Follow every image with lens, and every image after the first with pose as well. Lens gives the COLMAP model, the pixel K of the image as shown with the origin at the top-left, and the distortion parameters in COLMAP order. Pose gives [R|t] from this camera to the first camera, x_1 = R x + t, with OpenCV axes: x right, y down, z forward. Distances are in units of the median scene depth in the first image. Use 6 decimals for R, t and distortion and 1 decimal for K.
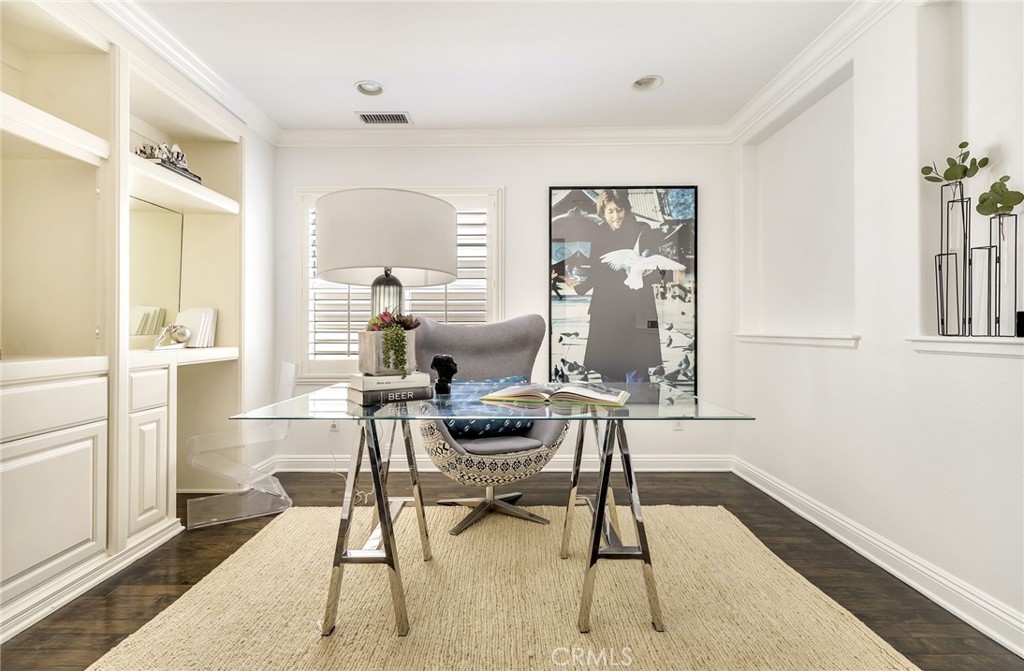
lens RADIAL K [[475.3, 0, 506.3], [0, 475.3, 324.1], [0, 0, 1]] dist [-0.001311, -0.000327]
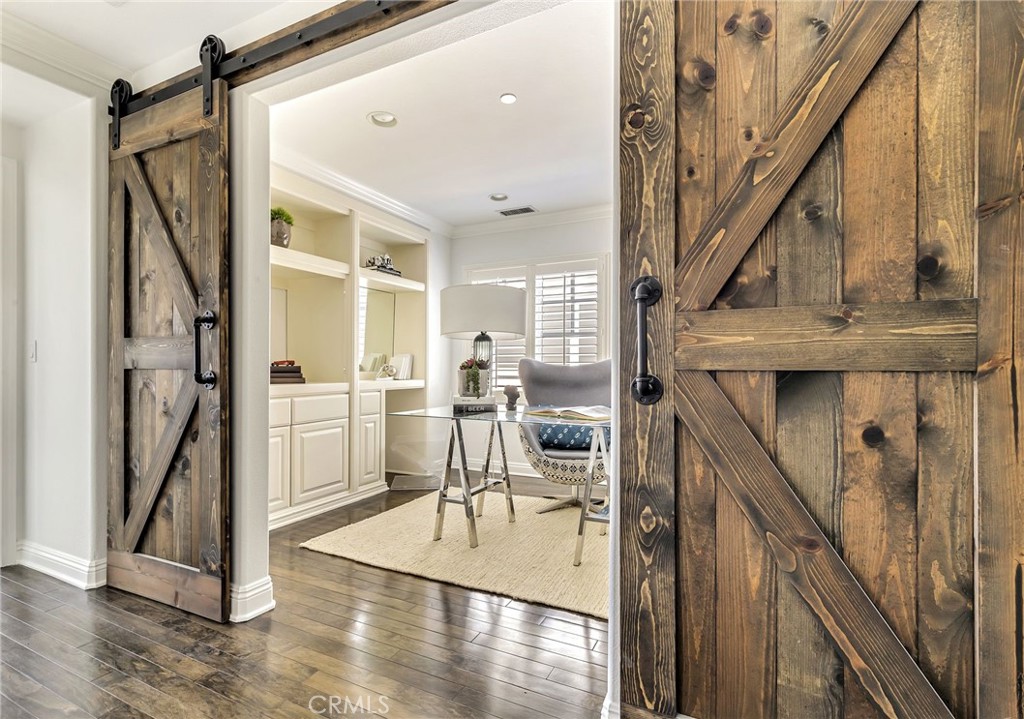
lens RADIAL K [[491.3, 0, 511.2], [0, 491.3, 363.8], [0, 0, 1]] dist [0.000157, 0.000001]
pose [[0.899865, 0.000387, -0.436169, 0.463198], [0.001759, 0.999988, 0.004517, -0.010930], [0.436166, -0.004832, 0.899853, -0.360801]]
